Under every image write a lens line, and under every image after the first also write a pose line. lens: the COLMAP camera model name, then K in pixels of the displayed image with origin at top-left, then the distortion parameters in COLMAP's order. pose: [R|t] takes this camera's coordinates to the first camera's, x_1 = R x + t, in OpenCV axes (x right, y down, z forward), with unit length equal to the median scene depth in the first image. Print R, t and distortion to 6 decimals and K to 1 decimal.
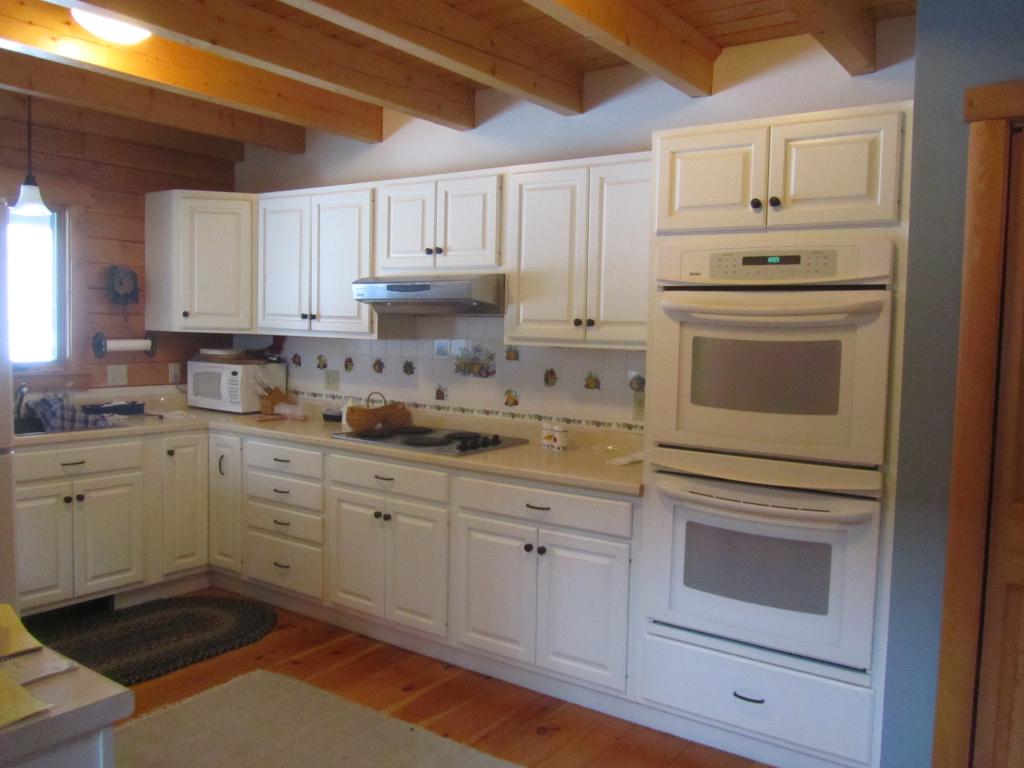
lens RADIAL K [[840.6, 0, 514.4], [0, 840.6, 380.6], [0, 0, 1]] dist [-0.043690, 0.001187]
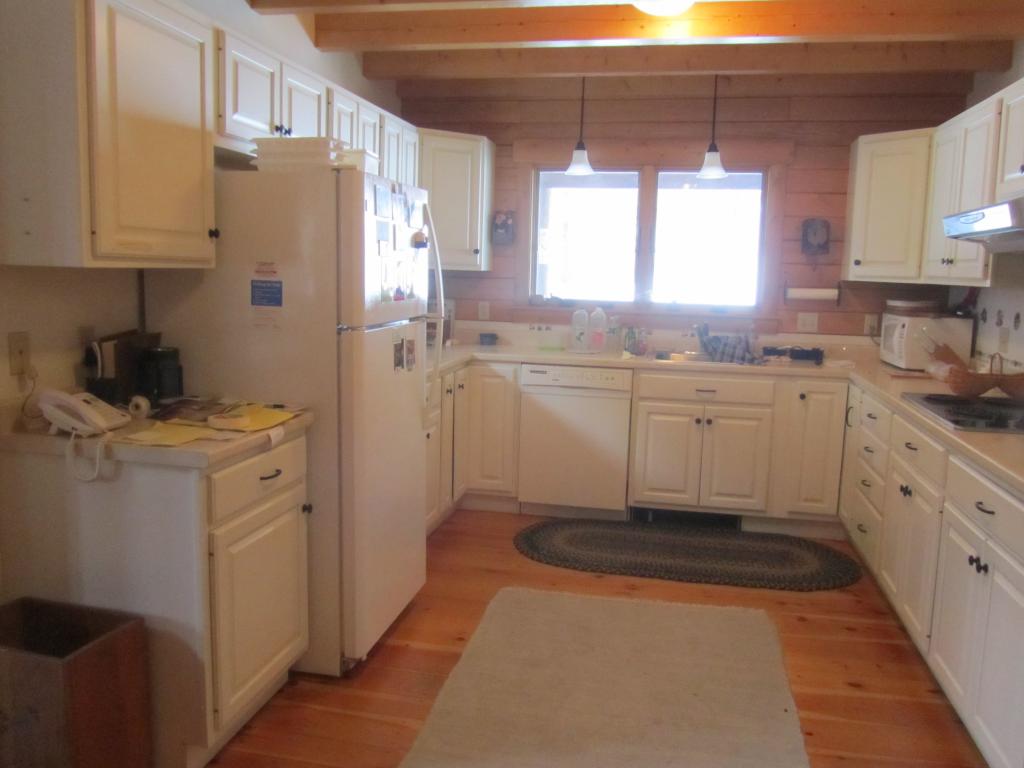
lens RADIAL K [[840.6, 0, 513.1], [0, 840.6, 384.3], [0, 0, 1]] dist [-0.043690, 0.001187]
pose [[0.391379, 0.106171, -0.914084, 0.393197], [-0.074012, 0.993736, 0.083733, 0.011639], [0.917248, 0.034882, 0.396785, 0.264240]]
